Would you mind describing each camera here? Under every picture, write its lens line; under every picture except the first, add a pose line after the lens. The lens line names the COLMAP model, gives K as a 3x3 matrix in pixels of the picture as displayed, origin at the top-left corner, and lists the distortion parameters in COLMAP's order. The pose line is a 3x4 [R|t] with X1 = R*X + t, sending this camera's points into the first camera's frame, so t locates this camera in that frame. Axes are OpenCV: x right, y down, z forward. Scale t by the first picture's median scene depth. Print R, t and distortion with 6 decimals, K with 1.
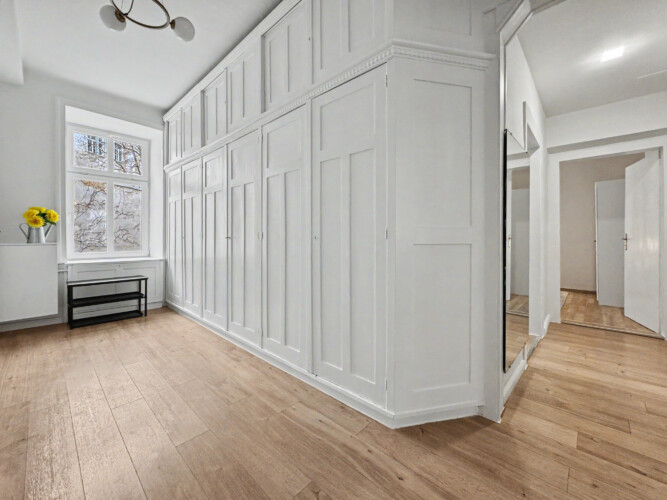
lens RADIAL K [[276.0, 0, 330.1], [0, 276.0, 237.9], [0, 0, 1]] dist [-0.004453, 0.001012]
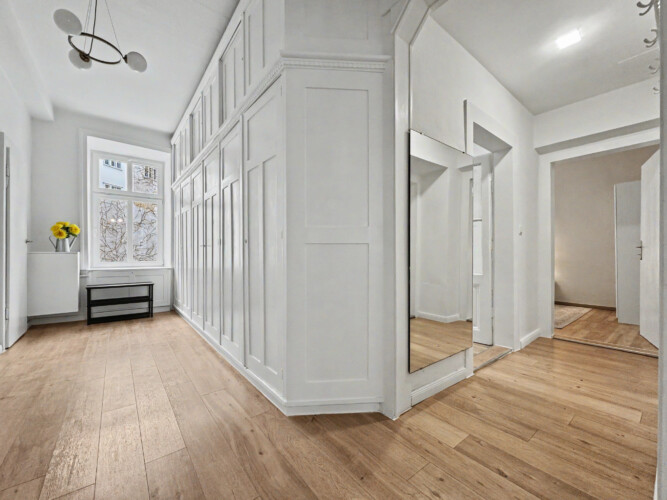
lens RADIAL K [[276.0, 0, 330.8], [0, 276.0, 254.8], [0, 0, 1]] dist [-0.004453, 0.001012]
pose [[0.989290, -0.001091, -0.145958, 0.274266], [0.001119, 0.999999, 0.000107, 0.033626], [0.145958, -0.000269, 0.989291, -0.017051]]
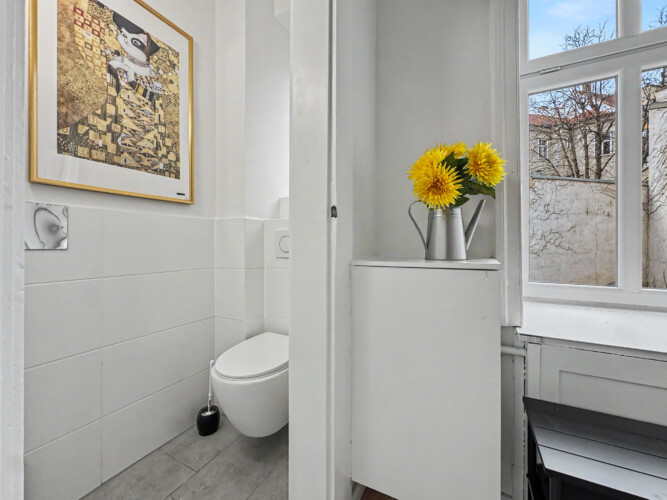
lens RADIAL K [[276.0, 0, 334.9], [0, 276.0, 245.9], [0, 0, 1]] dist [-0.004453, 0.001012]
pose [[0.277290, 0.001584, -0.960785, -0.826386], [0.008962, 0.999951, 0.004235, -0.001590], [0.960744, -0.009785, 0.277263, 0.818282]]
